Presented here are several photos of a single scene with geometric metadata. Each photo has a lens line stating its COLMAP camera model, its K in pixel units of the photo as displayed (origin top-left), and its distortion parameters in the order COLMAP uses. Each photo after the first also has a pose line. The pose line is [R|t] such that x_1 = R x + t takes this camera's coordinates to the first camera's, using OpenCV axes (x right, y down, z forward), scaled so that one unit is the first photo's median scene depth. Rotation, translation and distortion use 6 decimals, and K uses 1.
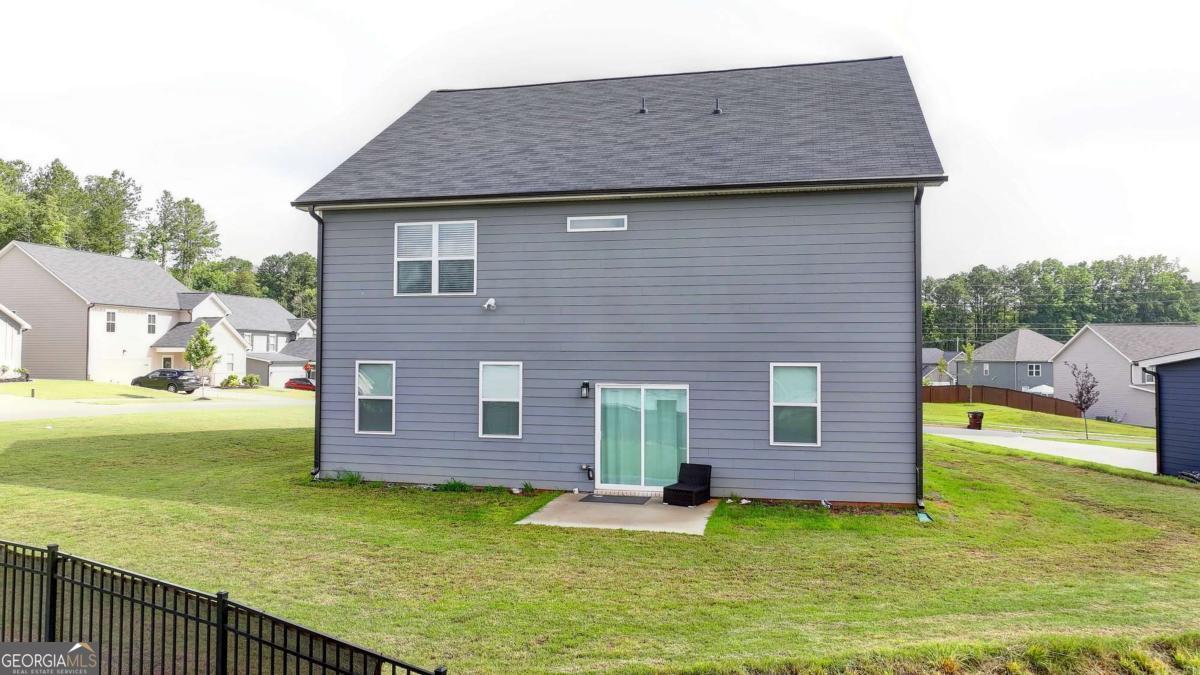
lens RADIAL K [[843.3, 0, 606.4], [0, 843.3, 331.7], [0, 0, 1]] dist [0.006378, 0.006801]
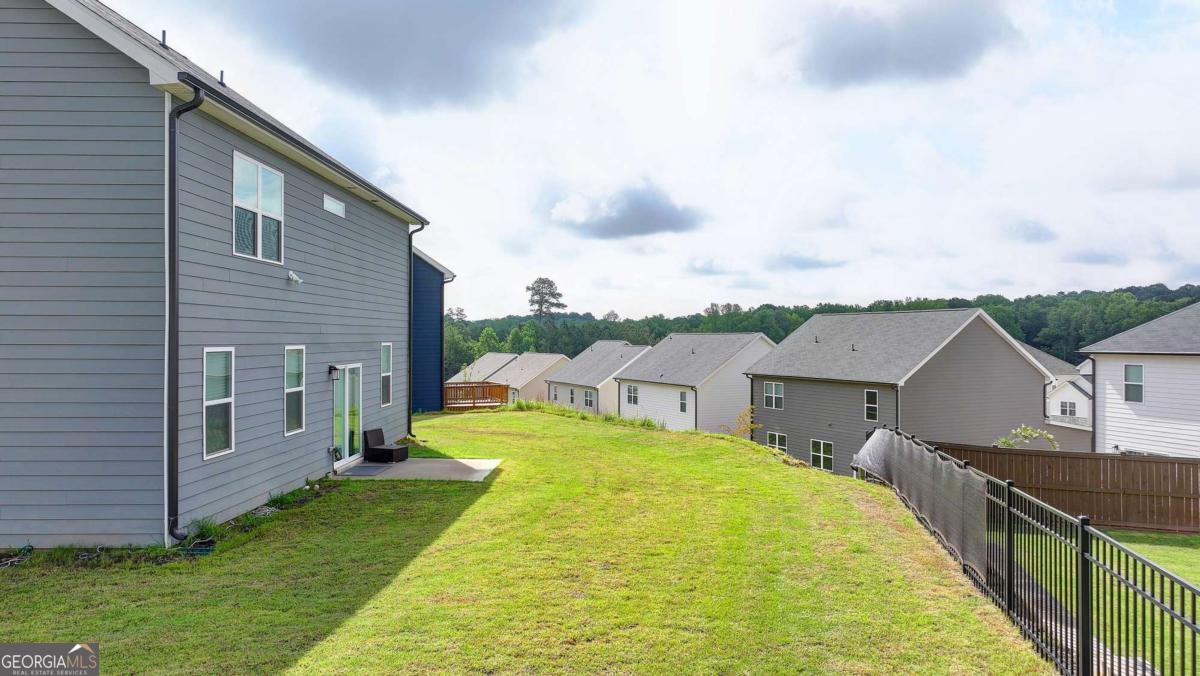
lens RADIAL K [[843.7, 0, 606.1], [0, 843.7, 332.0], [0, 0, 1]] dist [0.002137, 0.016649]
pose [[-0.219240, 0.001078, 0.975670, -1.031320], [-0.031861, 0.999458, -0.008264, 0.018425], [-0.975151, -0.032897, -0.219087, 0.872178]]
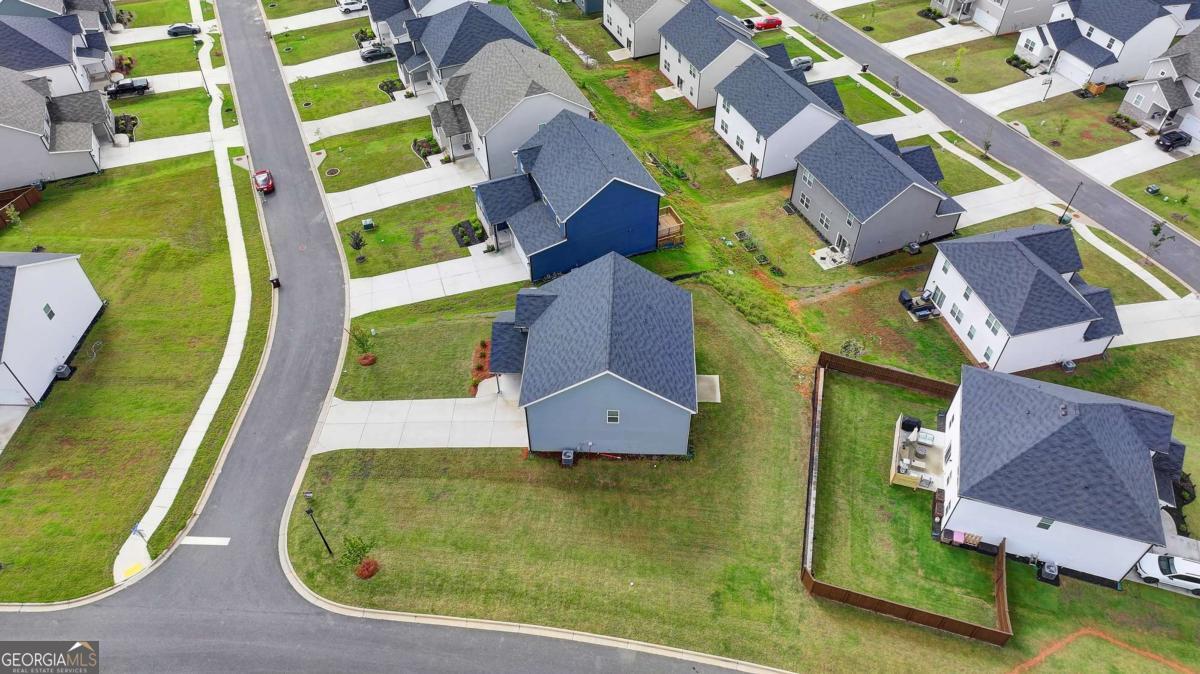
lens RADIAL K [[843.7, 0, 606.1], [0, 843.7, 331.0], [0, 0, 1]] dist [0.002137, 0.016649]
pose [[-0.197166, -0.707141, 0.679027, -2.519221], [-0.030671, 0.696733, 0.716675, -2.987039], [-0.979890, 0.120478, -0.159061, 1.954854]]
